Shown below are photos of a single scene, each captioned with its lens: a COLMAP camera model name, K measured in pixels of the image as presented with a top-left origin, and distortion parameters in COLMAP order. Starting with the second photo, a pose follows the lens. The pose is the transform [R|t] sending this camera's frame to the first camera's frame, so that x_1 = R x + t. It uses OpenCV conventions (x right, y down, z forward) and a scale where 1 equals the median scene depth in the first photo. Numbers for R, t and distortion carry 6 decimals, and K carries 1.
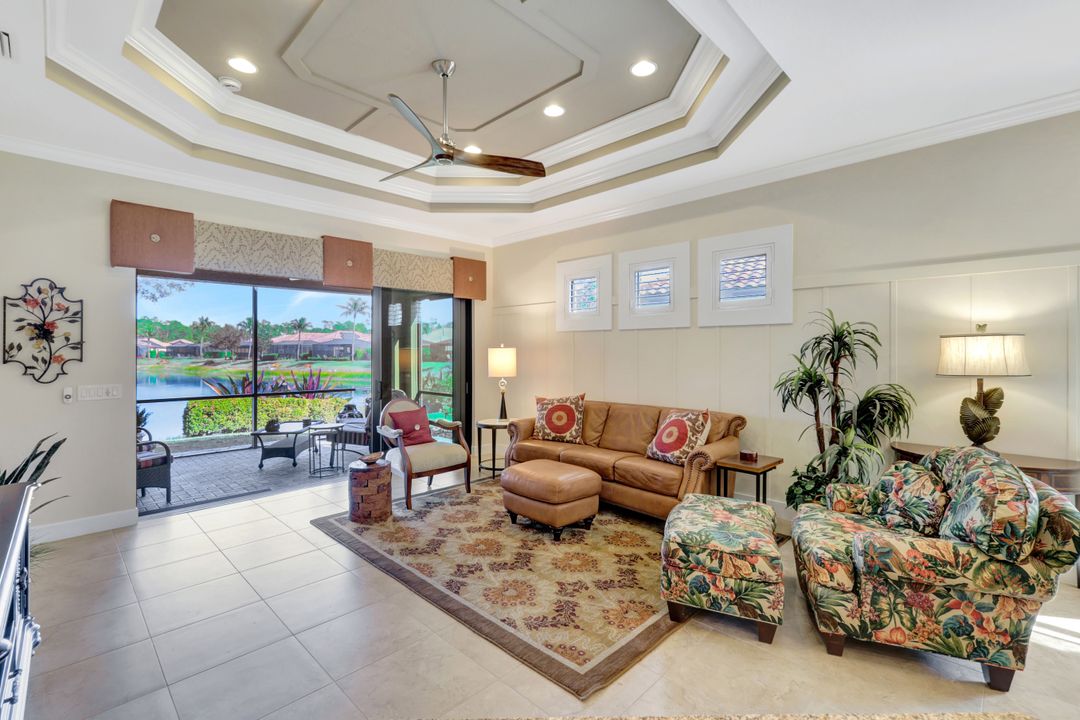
lens RADIAL K [[477.5, 0, 540.5], [0, 477.5, 353.3], [0, 0, 1]] dist [0.004386, 0.000541]
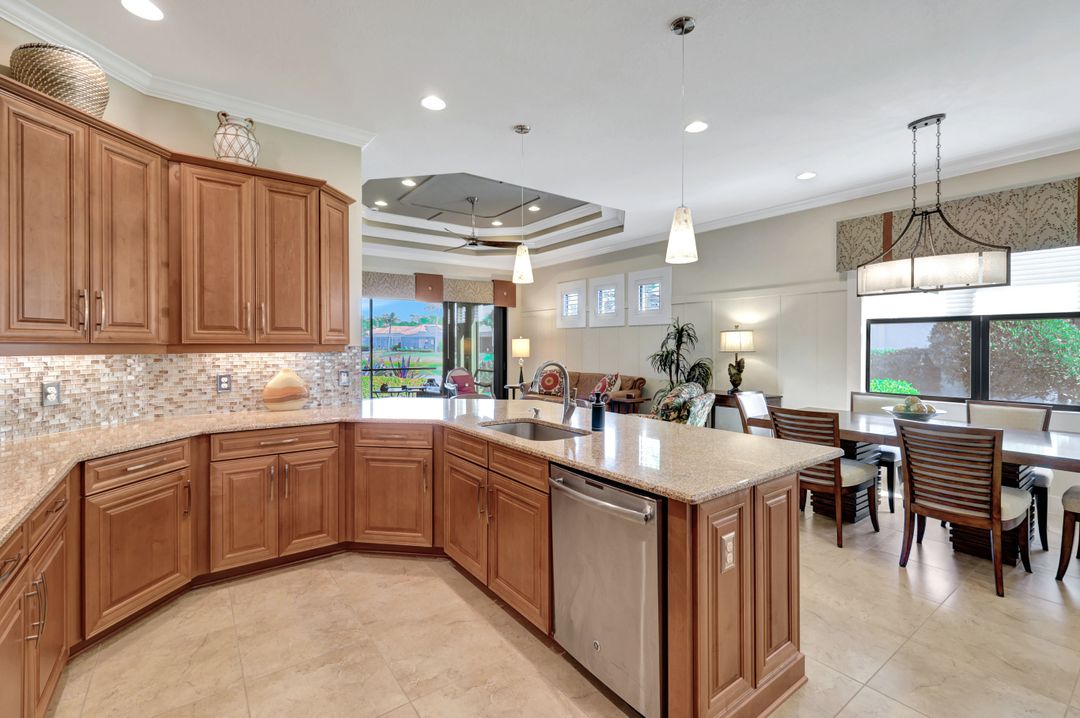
lens RADIAL K [[477.5, 0, 531.8], [0, 477.5, 341.8], [0, 0, 1]] dist [0.004386, 0.000541]
pose [[0.984221, 0.002582, -0.176925, 0.283550], [-0.004322, 0.999946, -0.009451, 0.016433], [0.176891, 0.010067, 0.984179, -0.666409]]
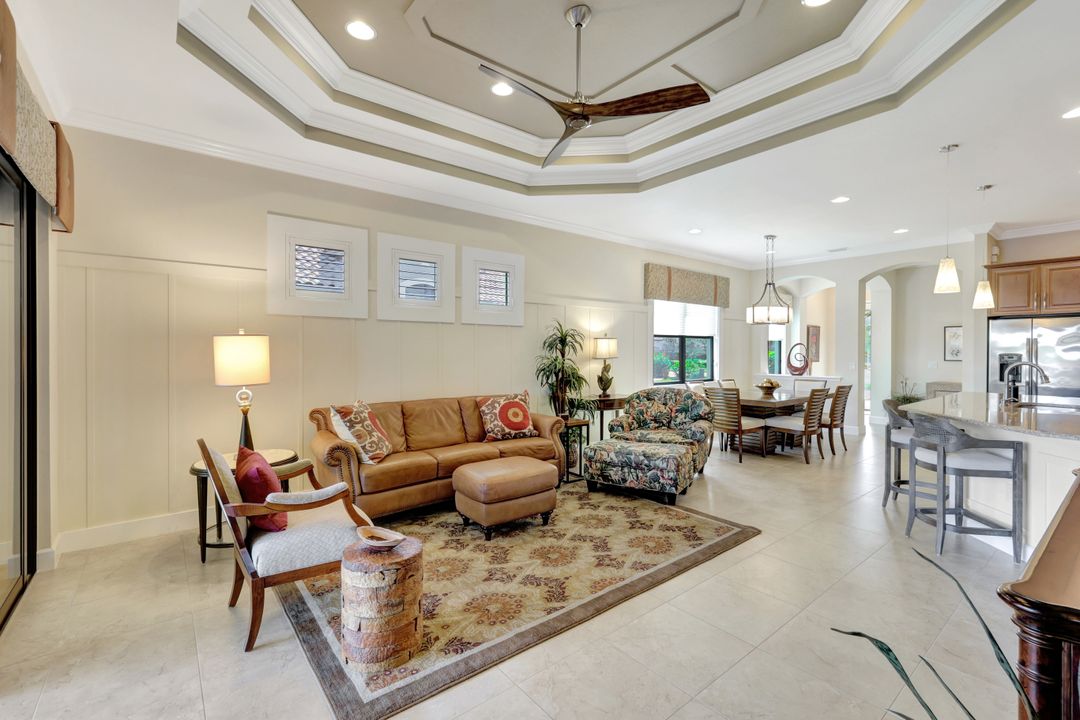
lens RADIAL K [[477.5, 0, 543.9], [0, 477.5, 358.4], [0, 0, 1]] dist [0.004386, 0.000541]
pose [[0.113890, -0.011492, 0.993427, -0.747081], [0.004702, 0.999928, 0.011028, 0.014566], [-0.993482, 0.003415, 0.113936, 0.664399]]
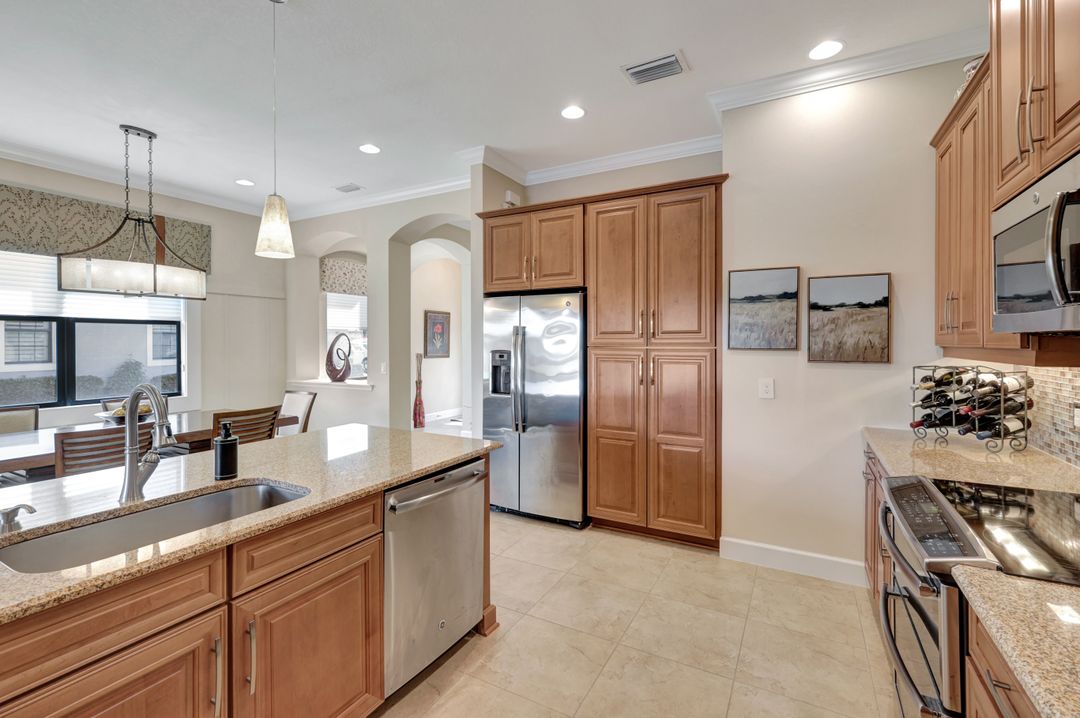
lens RADIAL K [[477.5, 0, 536.4], [0, 477.5, 345.8], [0, 0, 1]] dist [0.004386, 0.000541]
pose [[-0.251457, -0.000967, 0.967868, -0.147461], [0.006403, 0.999976, 0.002662, 0.012262], [-0.967847, 0.006867, -0.251444, -0.261192]]
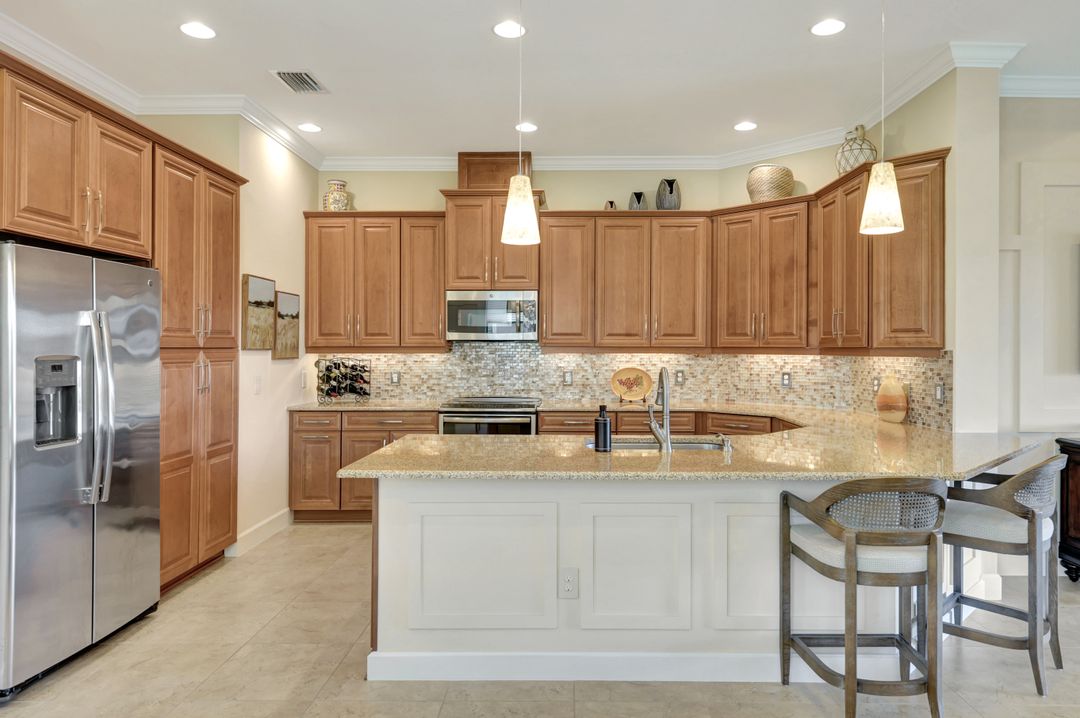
lens RADIAL K [[681.3, 0, 556.4], [0, 681.3, 352.0], [0, 0, 1]] dist [0.041238, 0.000001]
pose [[-0.723251, 0.007476, -0.690544, 0.754240], [-0.002964, 0.999899, 0.013929, 0.008737], [0.690578, 0.012121, -0.723156, 0.312564]]
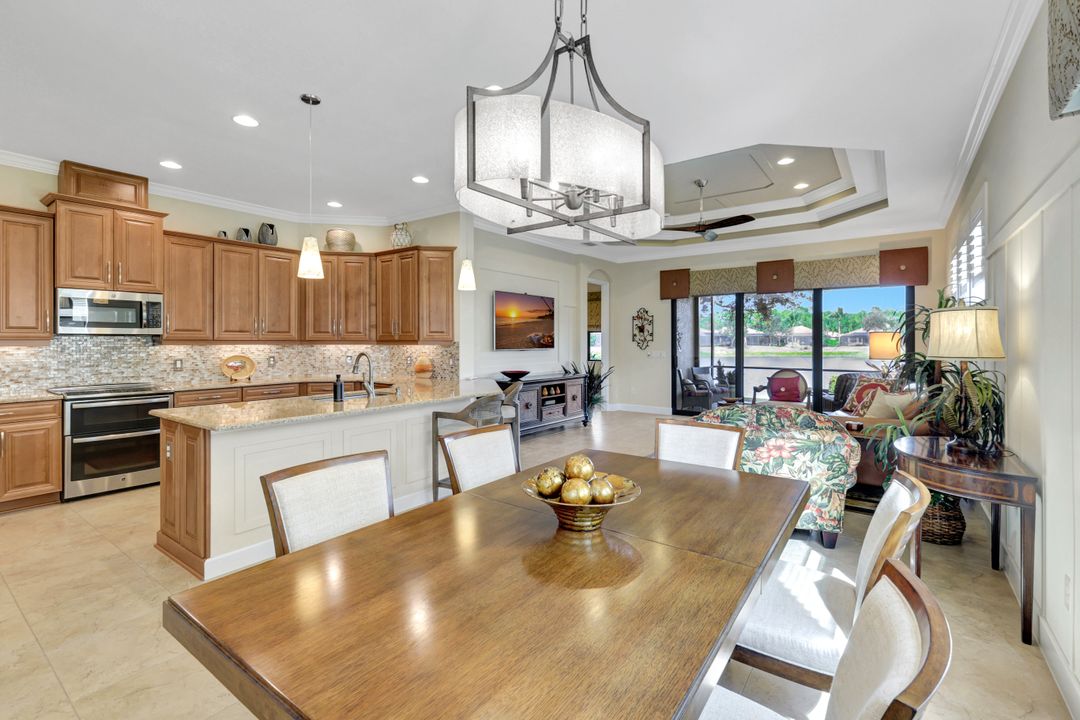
lens RADIAL K [[477.5, 0, 538.4], [0, 477.5, 338.2], [0, 0, 1]] dist [0.004386, 0.000541]
pose [[0.126837, -0.001849, -0.991922, 1.064159], [-0.006355, 0.999976, -0.002676, 0.010144], [0.991903, 0.006644, 0.126822, 0.104179]]
